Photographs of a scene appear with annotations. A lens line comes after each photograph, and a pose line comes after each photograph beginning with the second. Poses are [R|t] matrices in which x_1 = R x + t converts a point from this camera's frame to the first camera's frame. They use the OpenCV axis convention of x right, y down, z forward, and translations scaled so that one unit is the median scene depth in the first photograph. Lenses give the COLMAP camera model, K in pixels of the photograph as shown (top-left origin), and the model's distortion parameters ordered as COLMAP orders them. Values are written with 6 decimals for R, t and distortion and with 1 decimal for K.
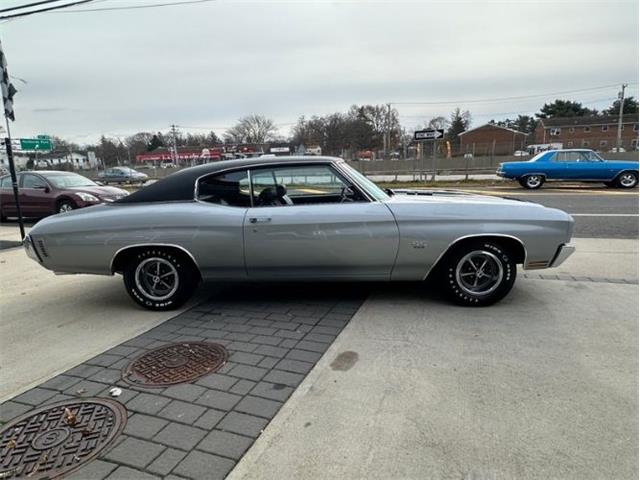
lens RADIAL K [[397.0, 0, 317.6], [0, 397.0, 243.5], [0, 0, 1]] dist [-0.003904, 0.002669]
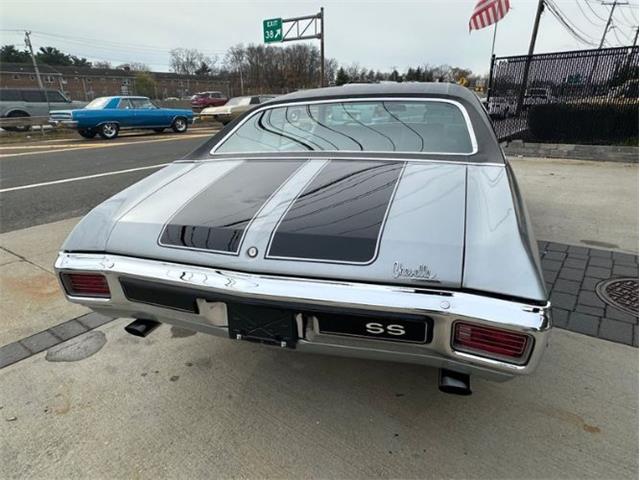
lens RADIAL K [[397.0, 0, 318.6], [0, 397.0, 240.9], [0, 0, 1]] dist [-0.003904, 0.002669]
pose [[0.282083, -0.297876, 0.911975, -0.058344], [0.200027, 0.947949, 0.247756, -0.009777], [-0.938306, 0.112532, 0.326983, 0.059494]]
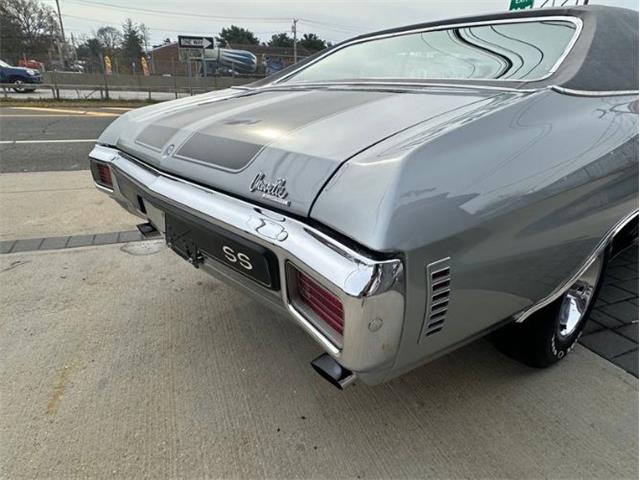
lens RADIAL K [[397.0, 0, 313.2], [0, 397.0, 248.0], [0, 0, 1]] dist [-0.003904, 0.002669]
pose [[0.738466, -0.204425, 0.642556, -0.048625], [0.081114, 0.972948, 0.216317, -0.003685], [-0.669394, -0.107623, 0.735071, 0.050280]]
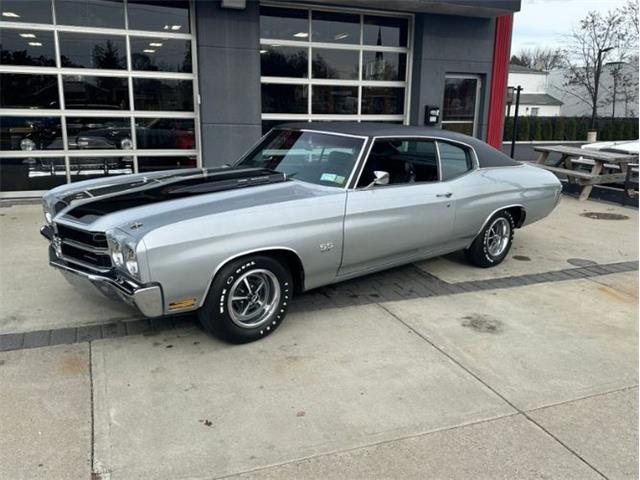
lens RADIAL K [[537.9, 0, 322.1], [0, 537.9, 242.2], [0, 0, 1]] dist [0.066258, -0.059151]
pose [[-0.730377, 0.180983, -0.658631, 0.053409], [-0.128263, 0.910765, 0.392501, -0.028565], [0.670893, 0.371151, -0.641988, 0.119459]]
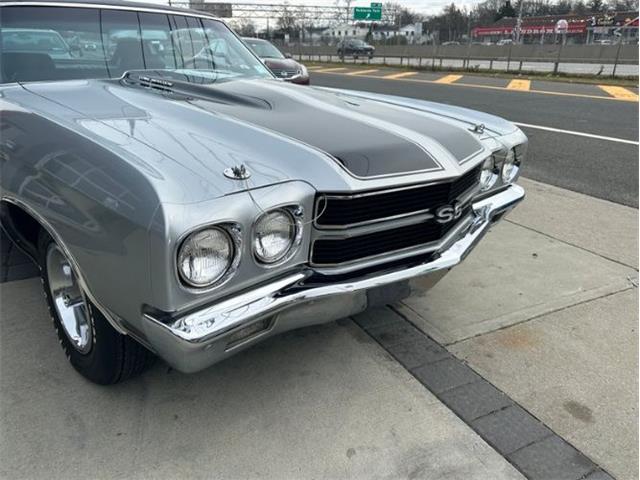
lens RADIAL K [[484.5, 0, 320.5], [0, 484.5, 236.1], [0, 0, 1]] dist [0.000948, 0.001055]
pose [[0.741275, 0.277443, -0.611176, 0.047243], [-0.160804, 0.957461, 0.239606, -0.007624], [0.651654, -0.079335, 0.754356, 0.043417]]
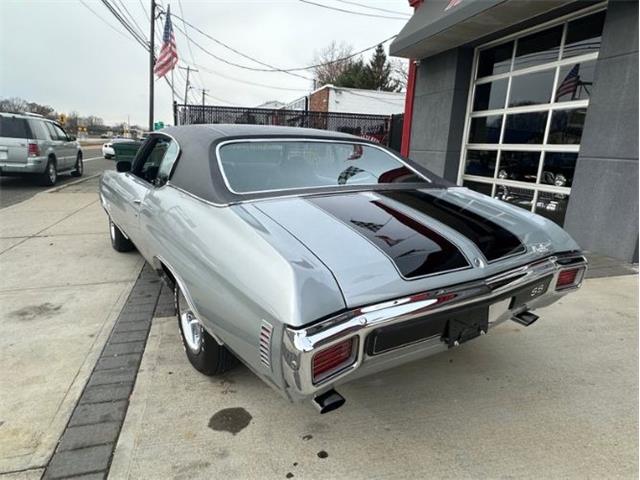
lens RADIAL K [[397.0, 0, 320.1], [0, 397.0, 244.4], [0, 0, 1]] dist [-0.003904, 0.002669]
pose [[-0.594424, -0.185824, 0.782387, -0.054193], [0.137705, 0.935041, 0.326703, -0.015588], [-0.792274, 0.301939, -0.530222, 0.091082]]
